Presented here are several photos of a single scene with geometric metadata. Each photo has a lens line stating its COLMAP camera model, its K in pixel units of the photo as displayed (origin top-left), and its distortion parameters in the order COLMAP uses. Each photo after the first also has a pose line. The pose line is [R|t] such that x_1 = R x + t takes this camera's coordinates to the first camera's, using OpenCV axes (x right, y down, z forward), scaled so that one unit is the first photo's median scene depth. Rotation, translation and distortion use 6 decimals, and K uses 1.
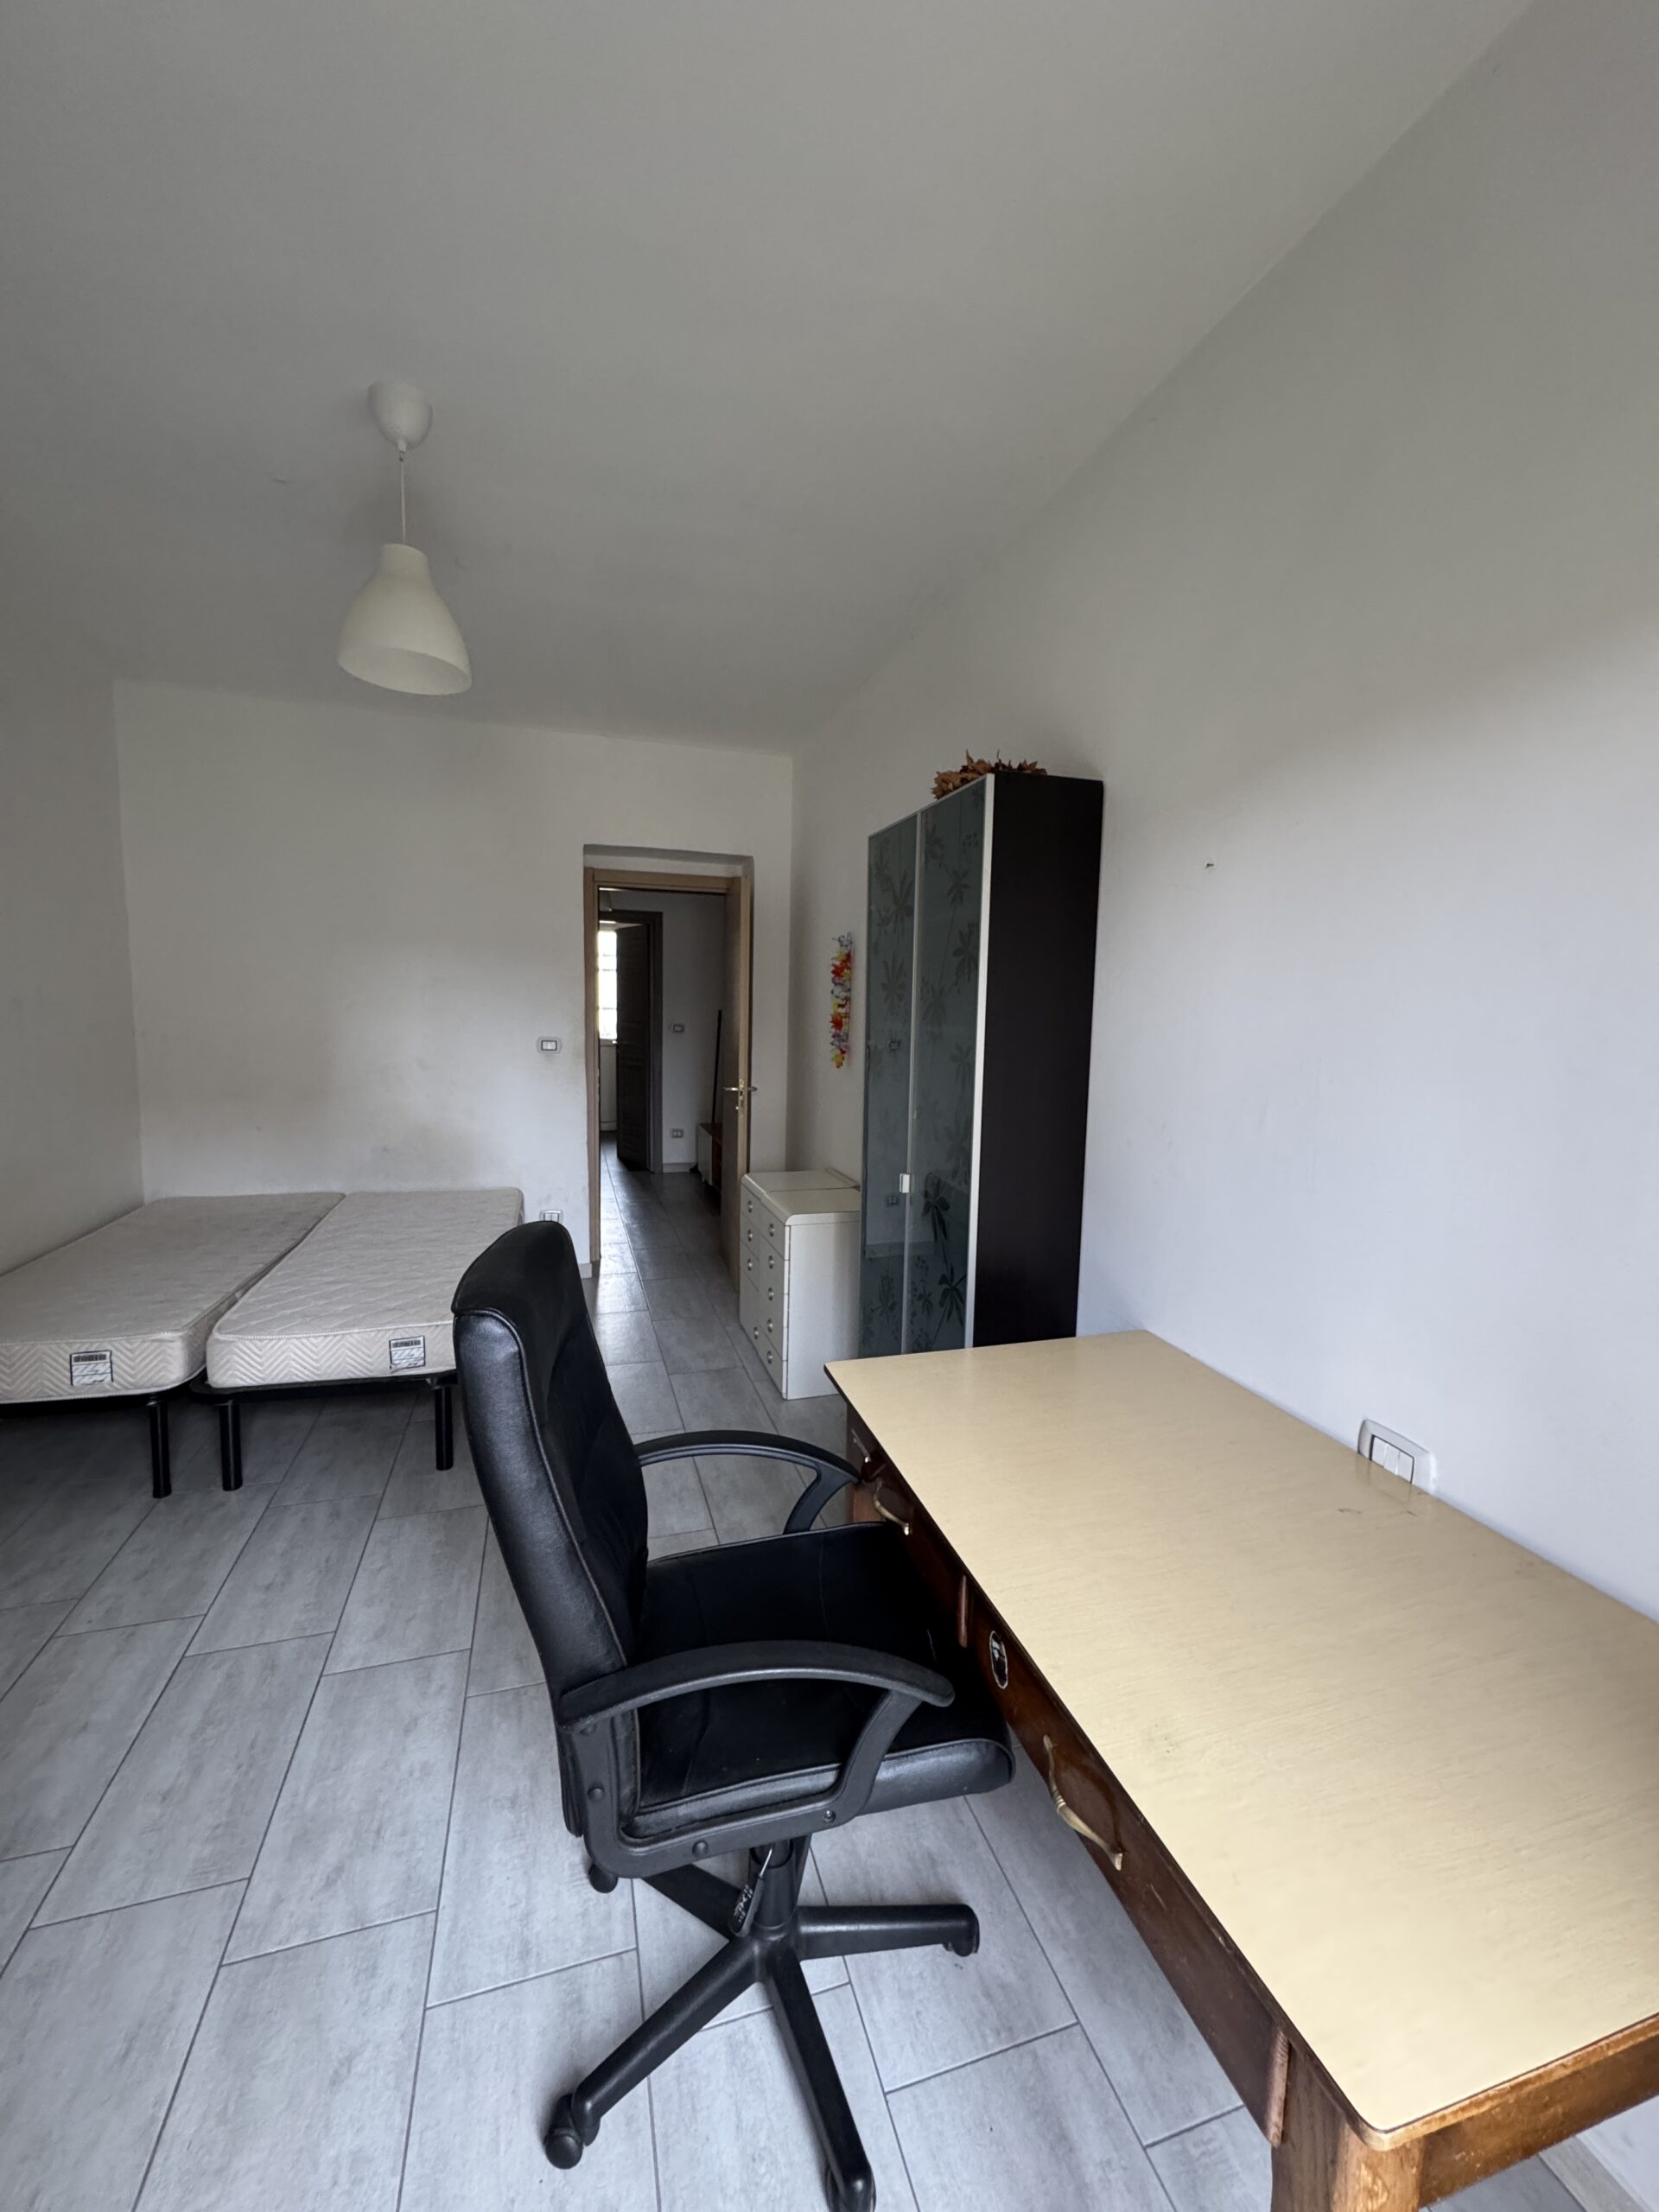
lens RADIAL K [[883.3, 0, 830.4], [0, 883.3, 1103.8], [0, 0, 1]] dist [-0.002496, 0.000416]
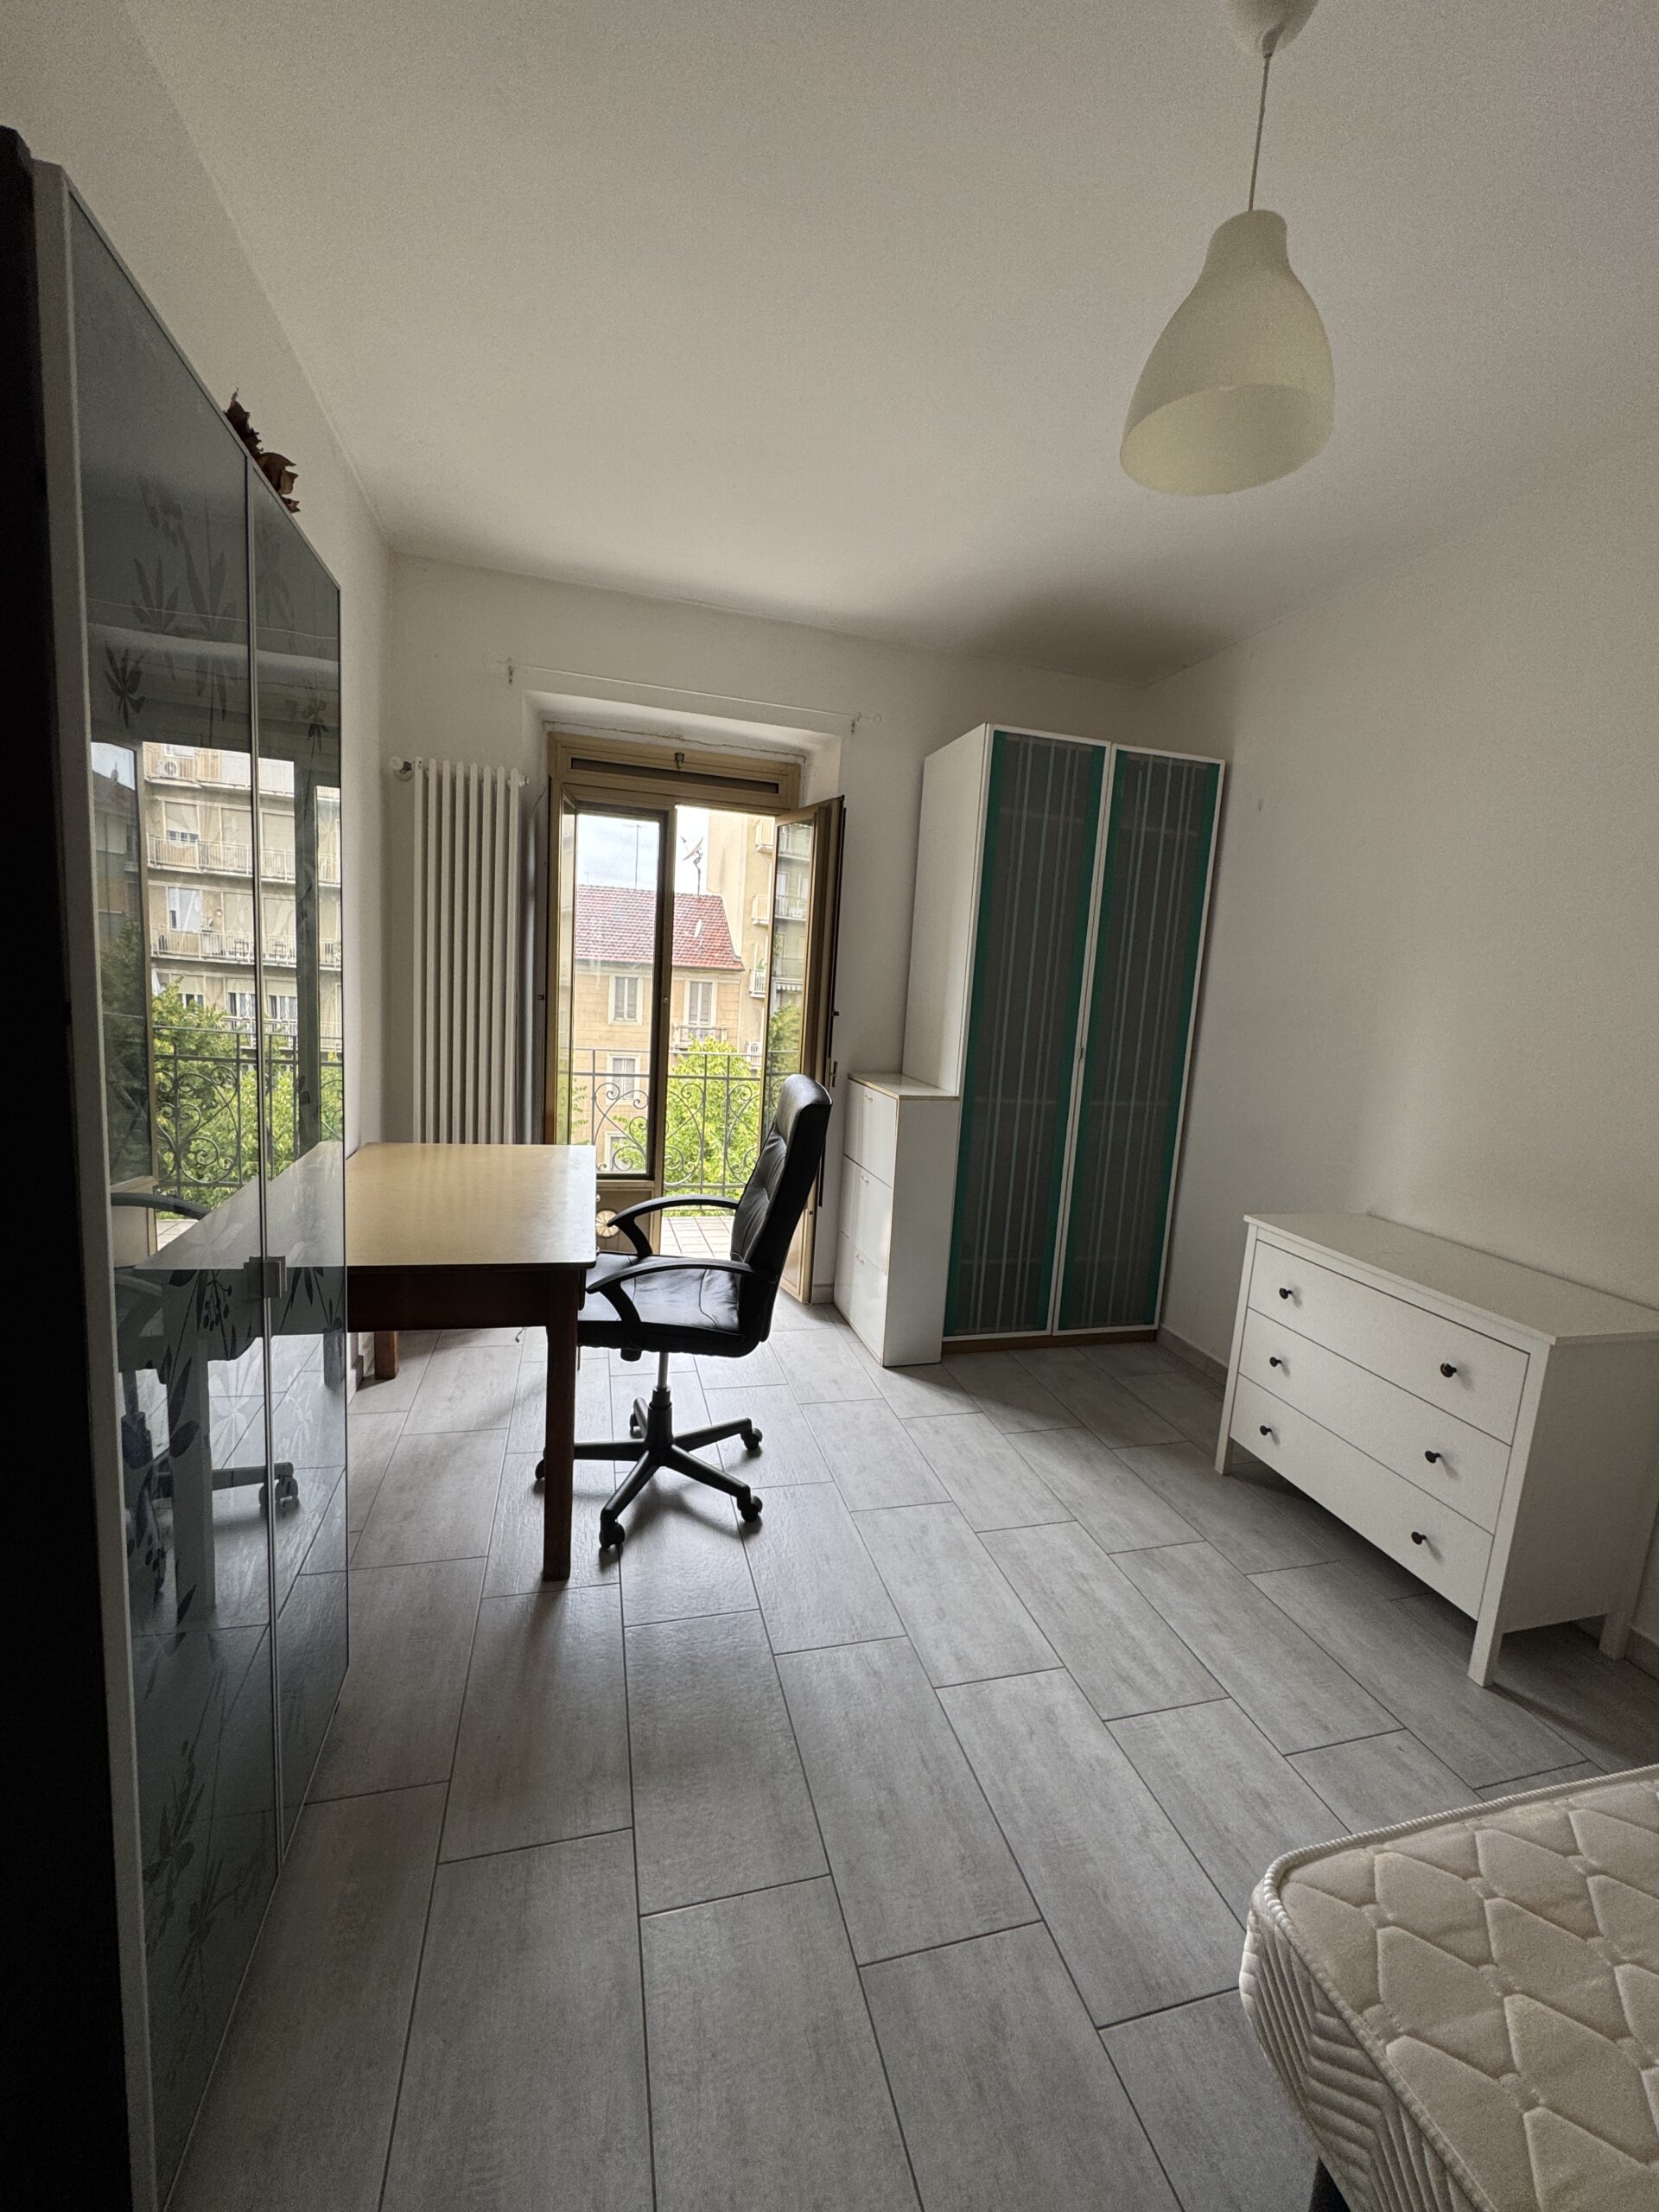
lens RADIAL K [[883.3, 0, 829.8], [0, 883.3, 1098.4], [0, 0, 1]] dist [-0.002496, 0.000416]
pose [[-0.995728, -0.088932, 0.024826, -0.253819], [-0.080149, 0.966002, 0.245795, -0.170027], [-0.045841, 0.242756, -0.969004, 1.630465]]
